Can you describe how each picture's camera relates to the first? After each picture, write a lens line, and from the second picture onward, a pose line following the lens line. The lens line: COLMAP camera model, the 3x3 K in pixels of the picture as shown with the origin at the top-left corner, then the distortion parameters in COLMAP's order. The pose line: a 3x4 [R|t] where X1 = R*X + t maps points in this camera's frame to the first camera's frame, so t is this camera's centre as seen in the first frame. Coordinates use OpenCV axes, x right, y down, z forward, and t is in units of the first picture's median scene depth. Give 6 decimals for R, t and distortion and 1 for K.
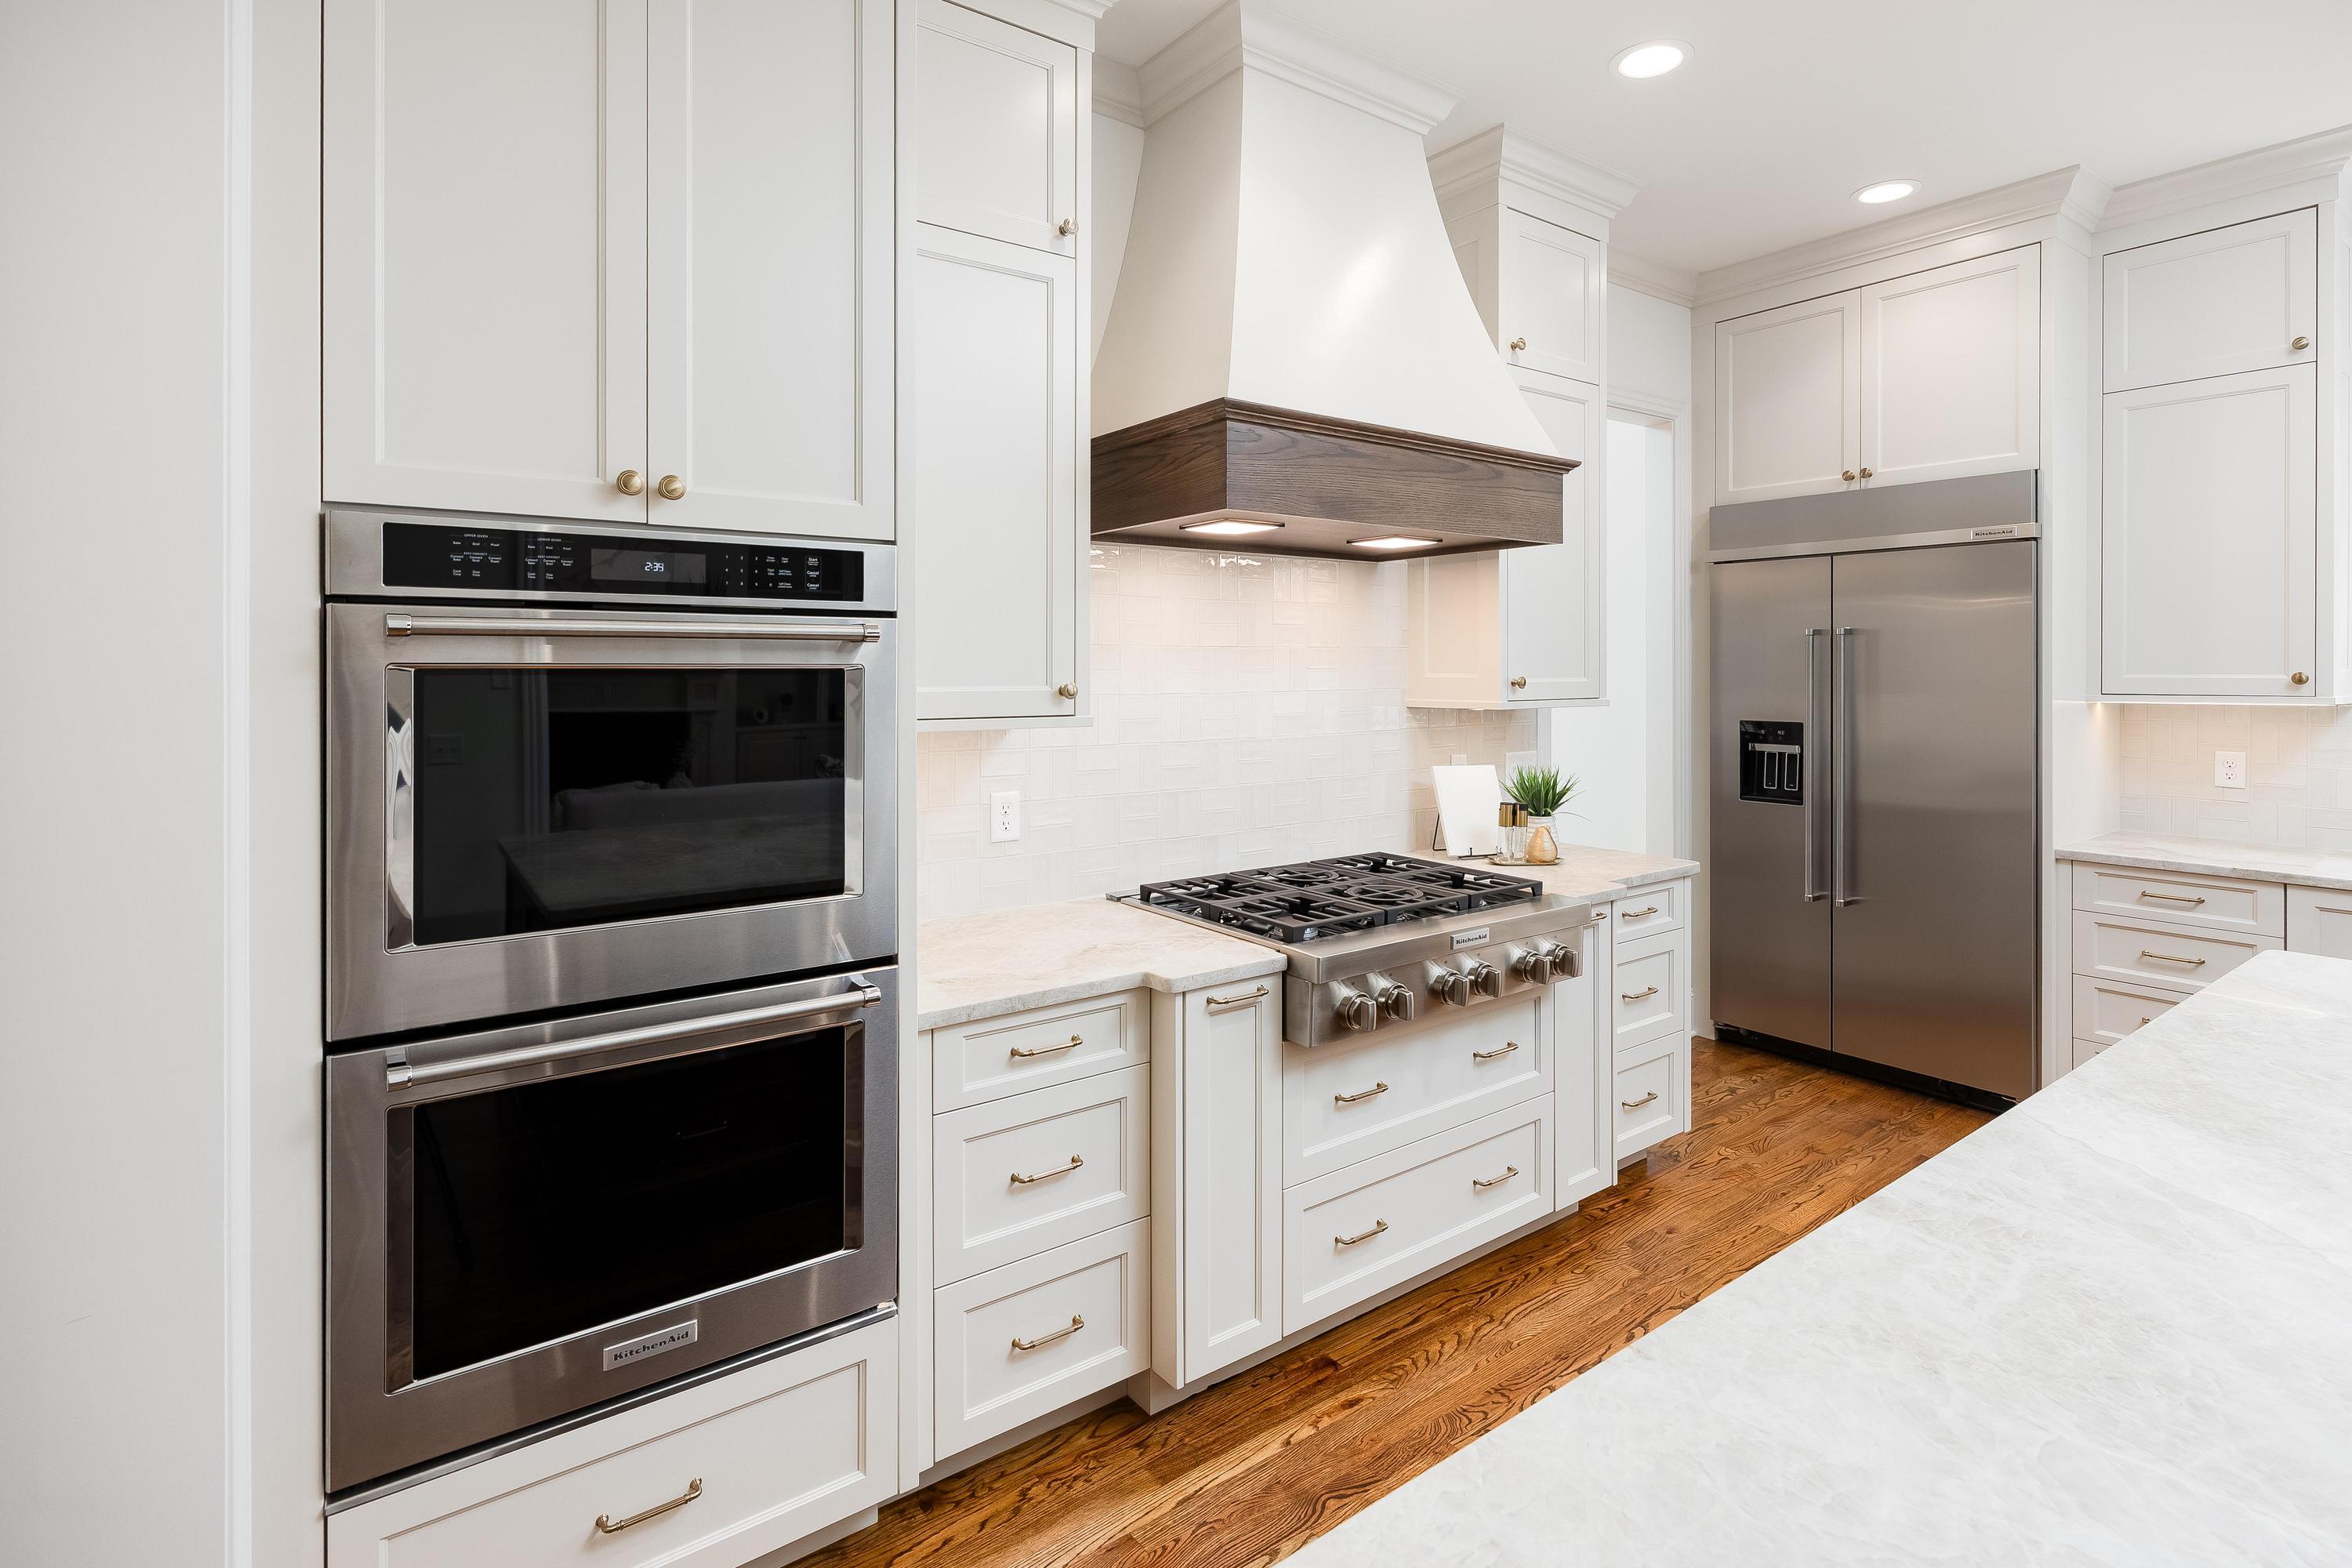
lens RADIAL K [[1151.3, 0, 1168.6], [0, 1151.3, 664.5], [0, 0, 1]] dist [0.004365, 0.000643]
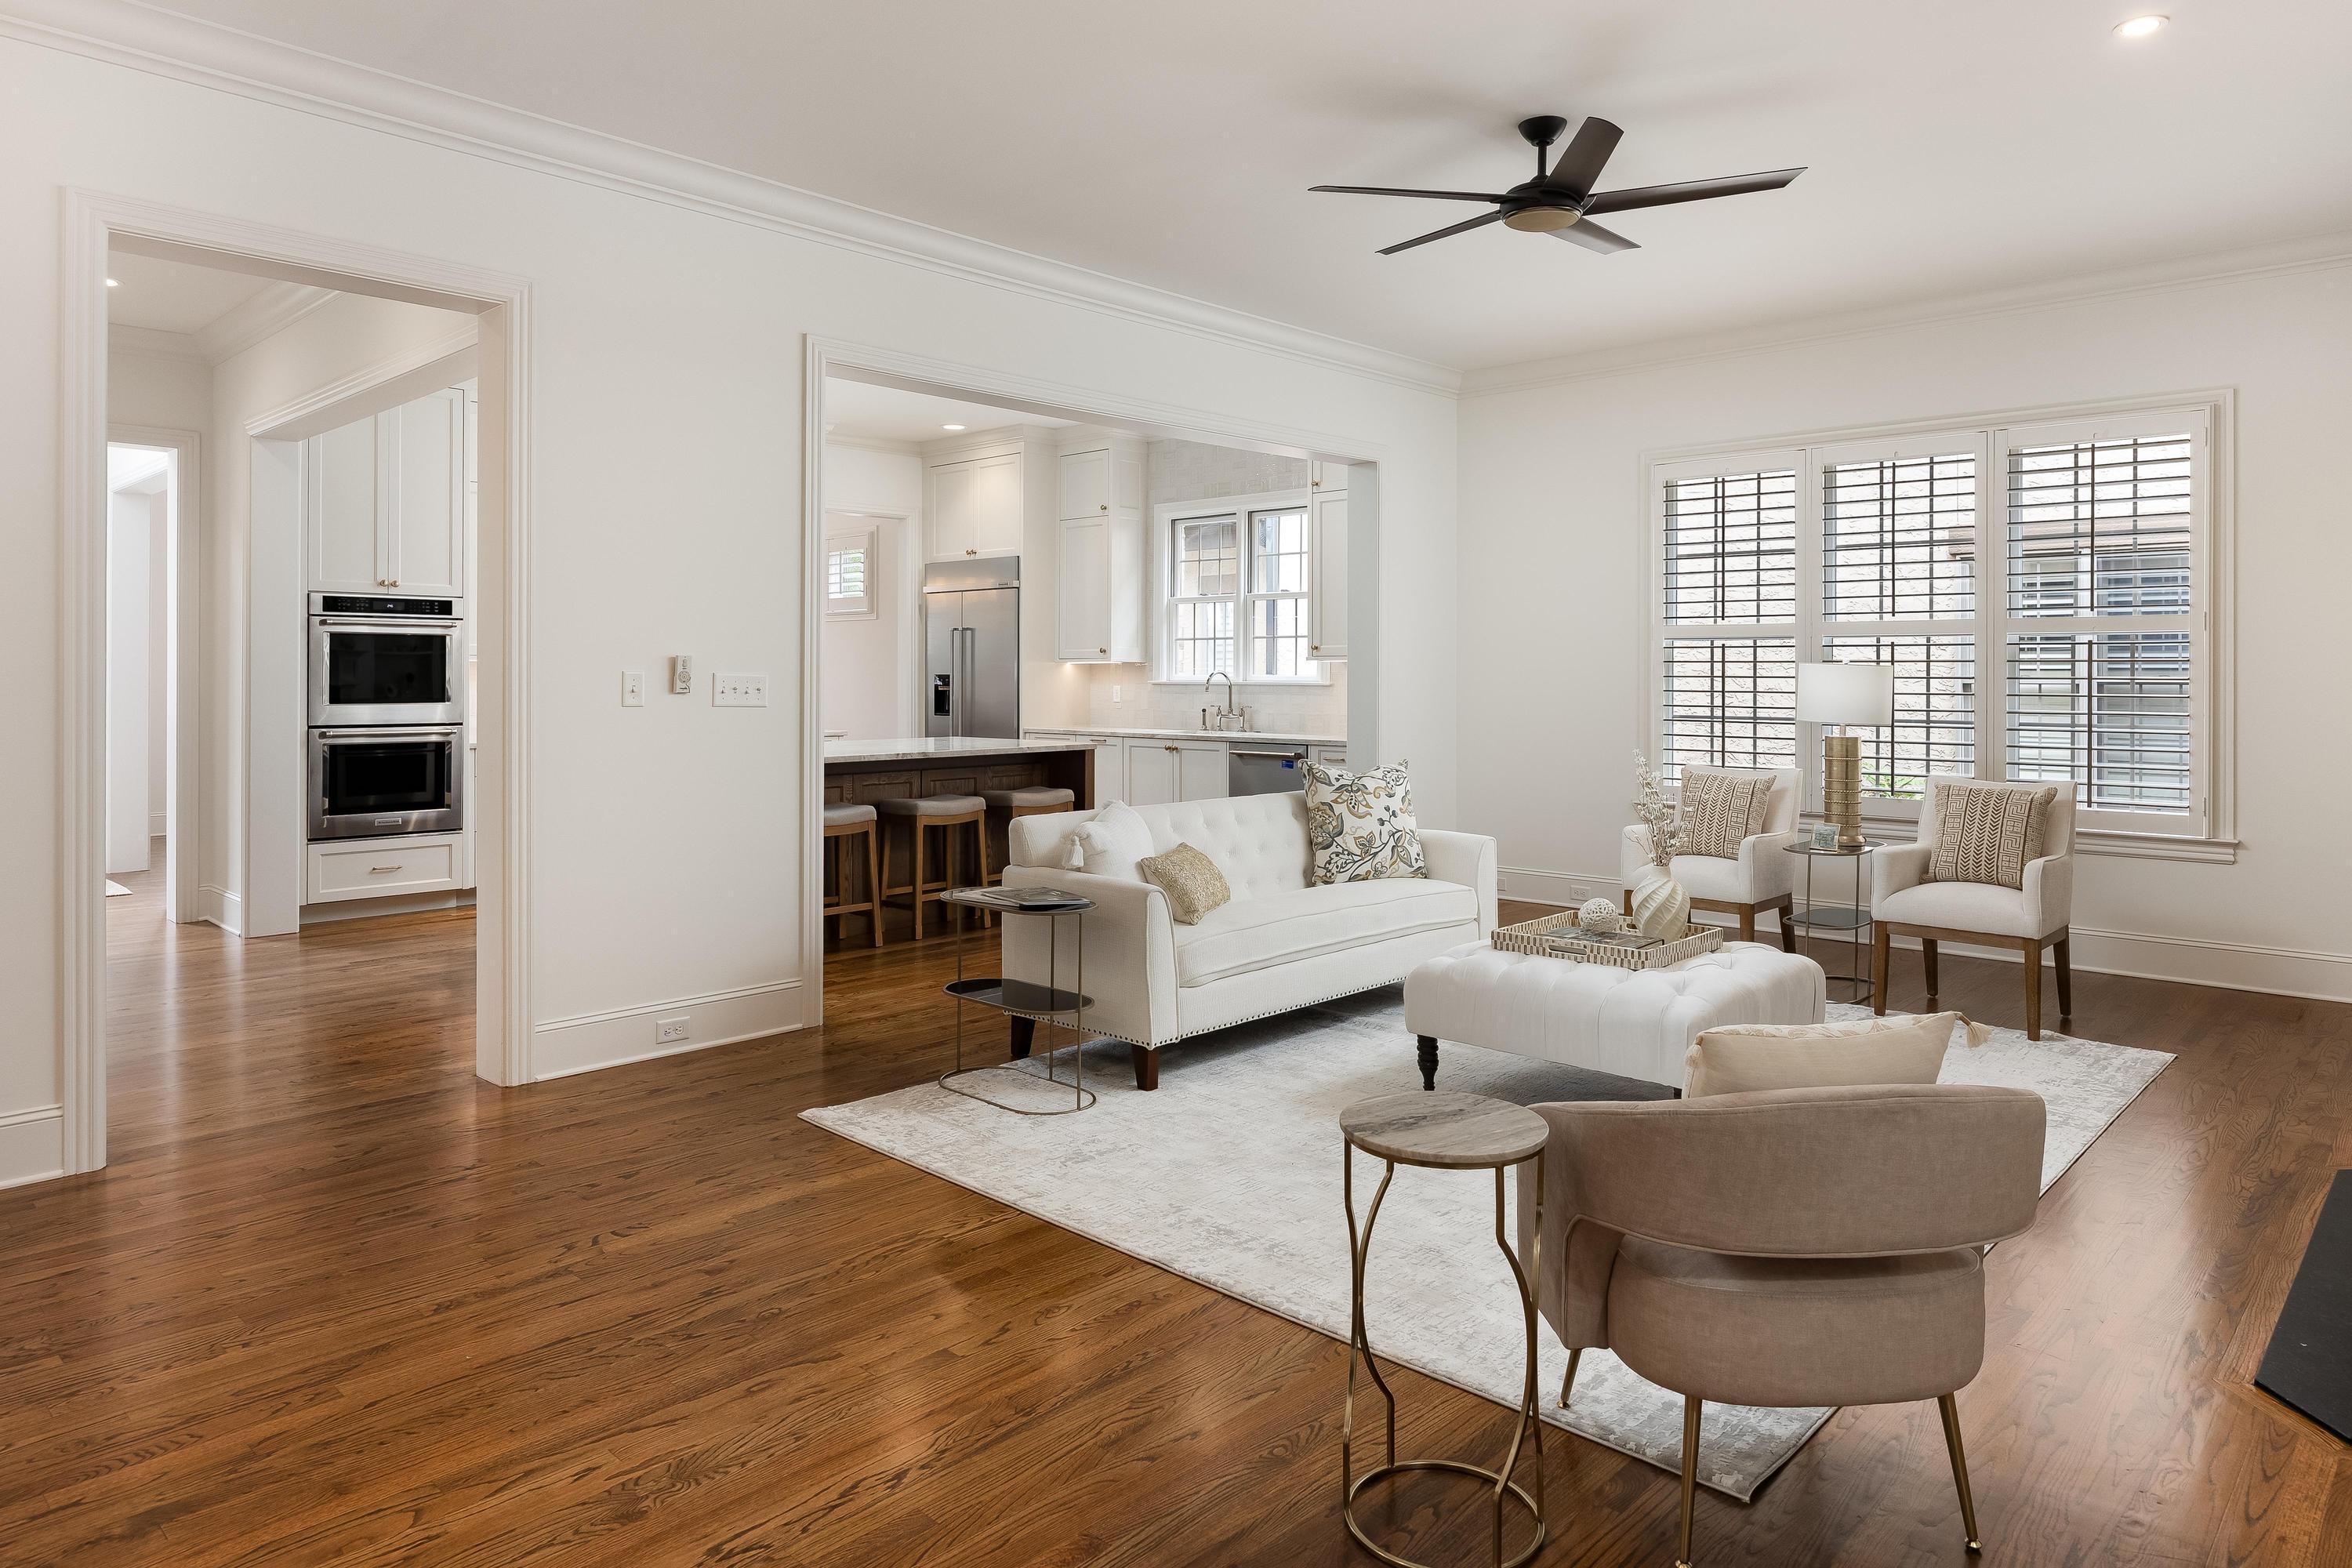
lens RADIAL K [[1440.6, 0, 1157.8], [0, 1440.6, 686.8], [0, 0, 1]] dist [-0.052052, -0.001005]
pose [[0.984358, 0.001801, 0.176170, 0.865615], [-0.003135, 0.999968, 0.007296, 0.097423], [-0.176151, -0.007734, 0.984333, -2.891036]]
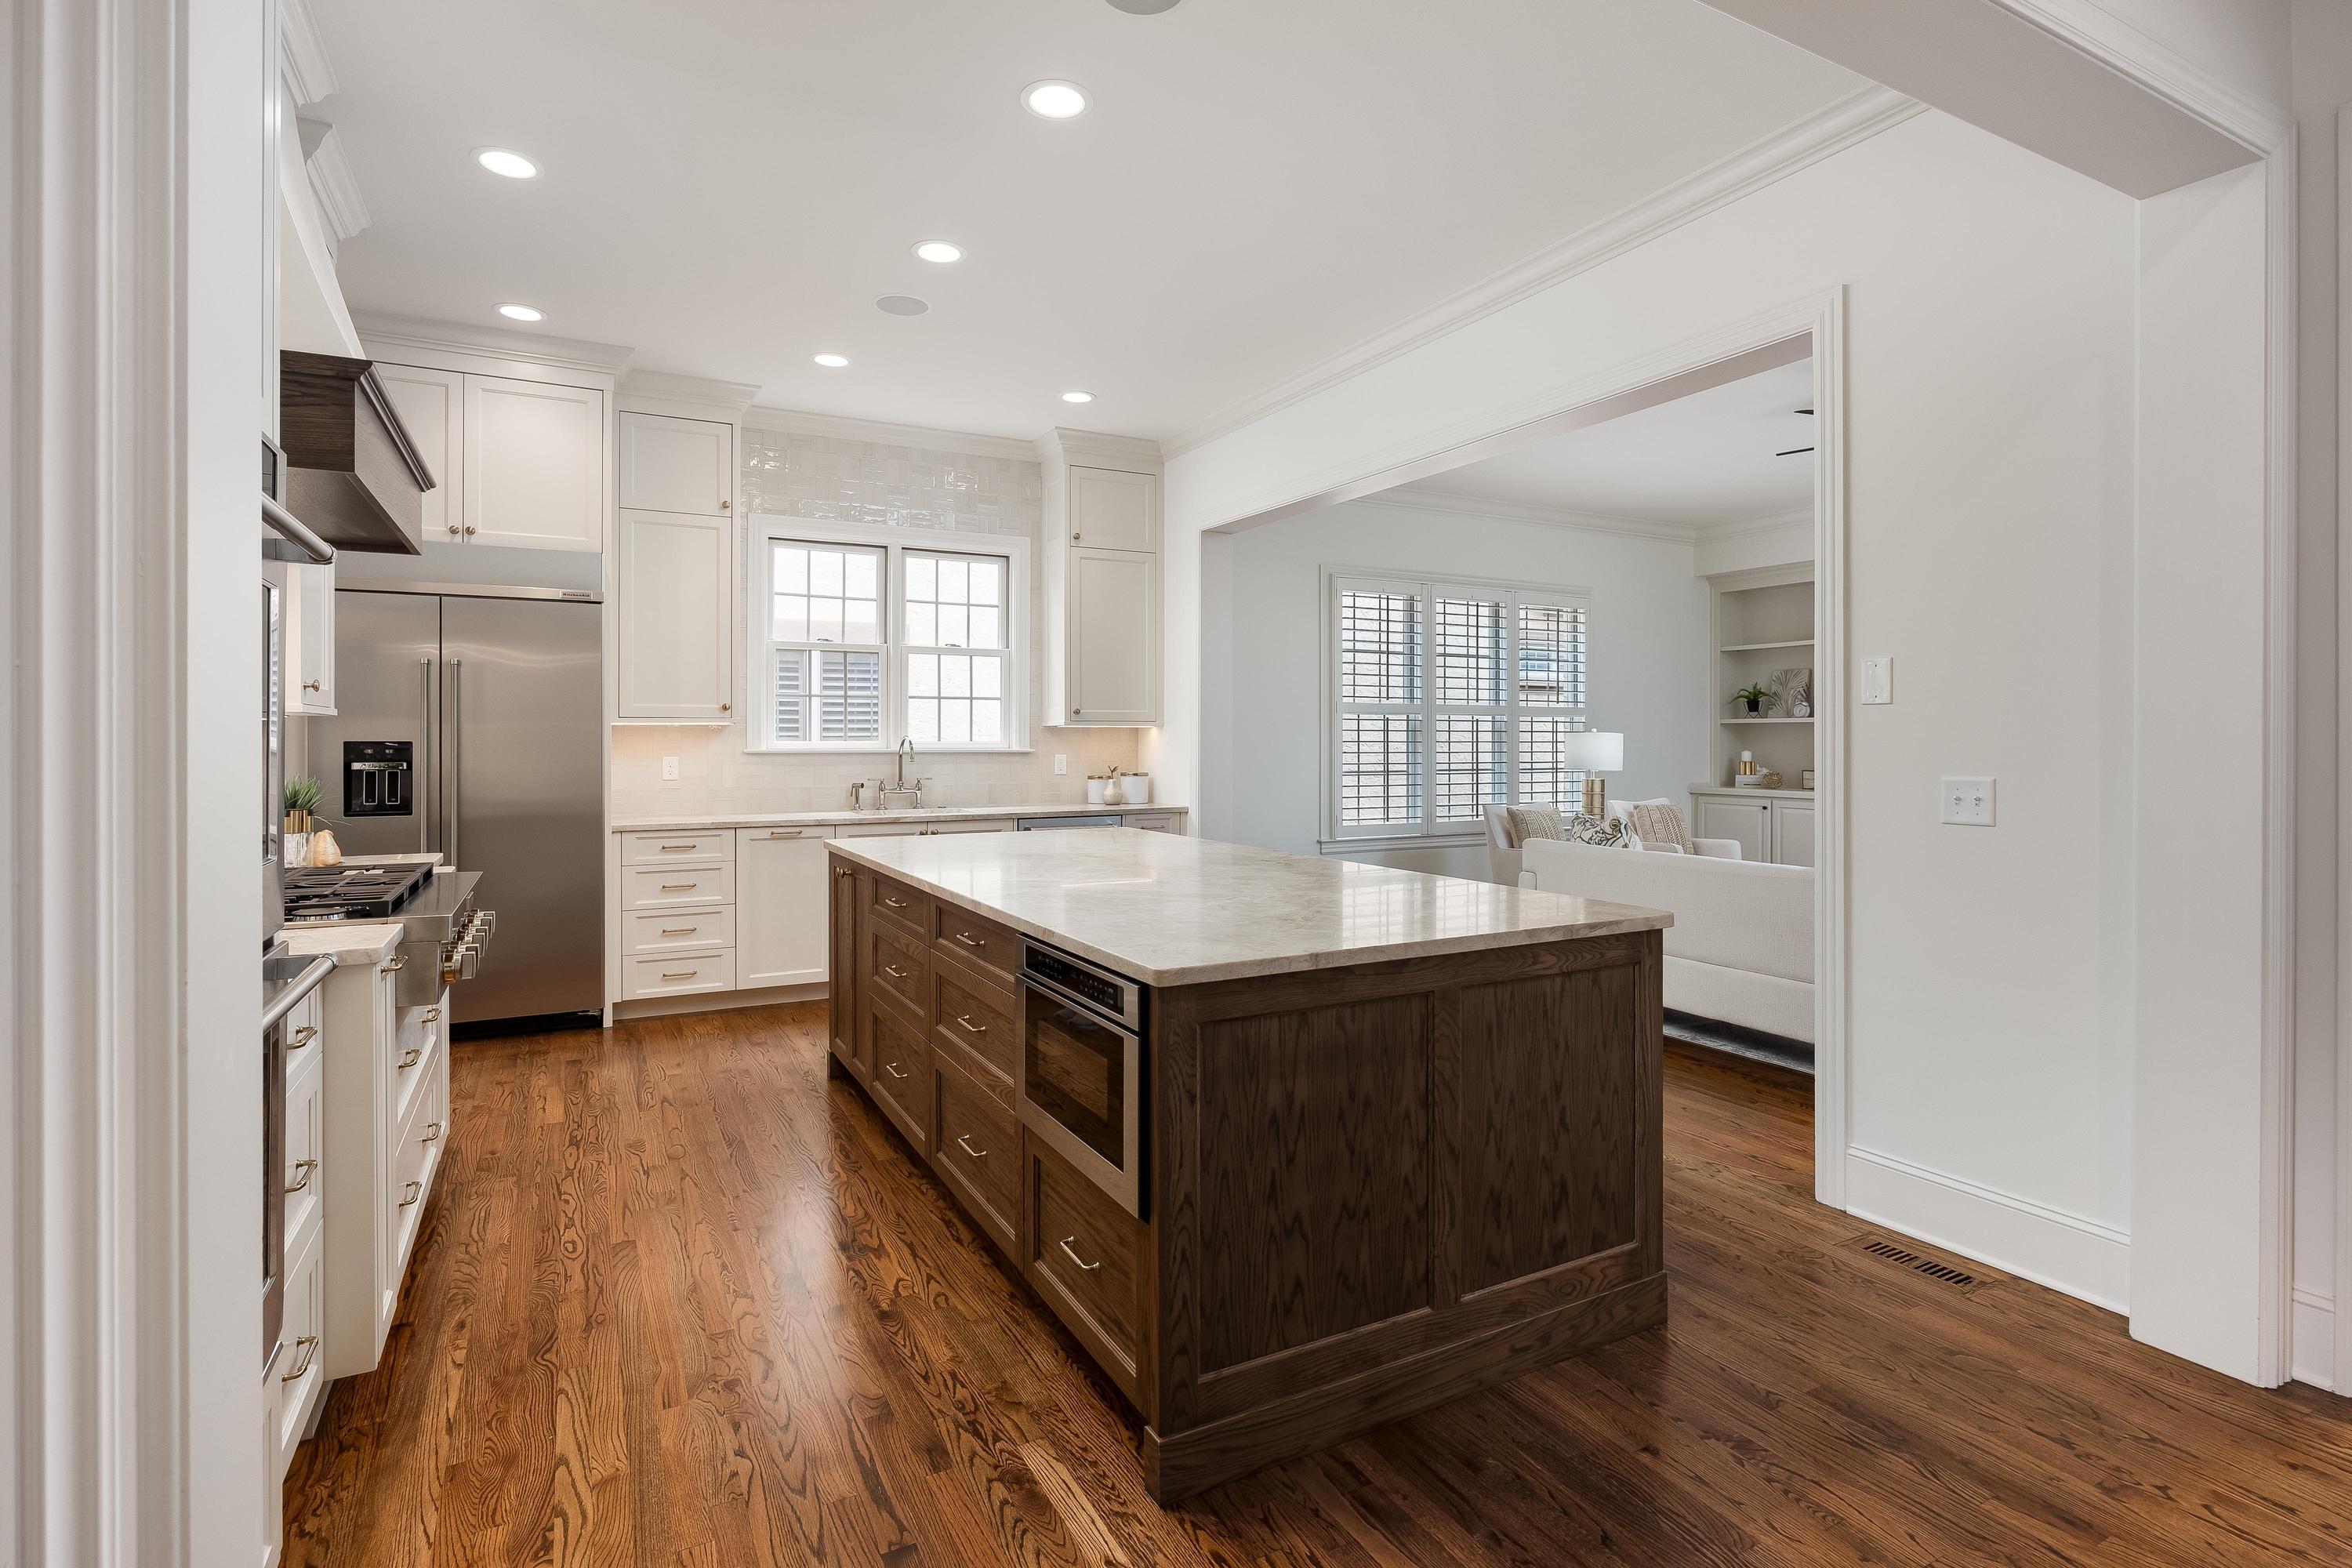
lens RADIAL K [[1151.3, 0, 1189.5], [0, 1151.3, 745.3], [0, 0, 1]] dist [0.004365, 0.000643]
pose [[0.129421, -0.001941, 0.991588, -0.873255], [0.001228, 0.999998, 0.001797, 0.098990], [-0.991589, 0.000985, 0.129423, 0.190165]]
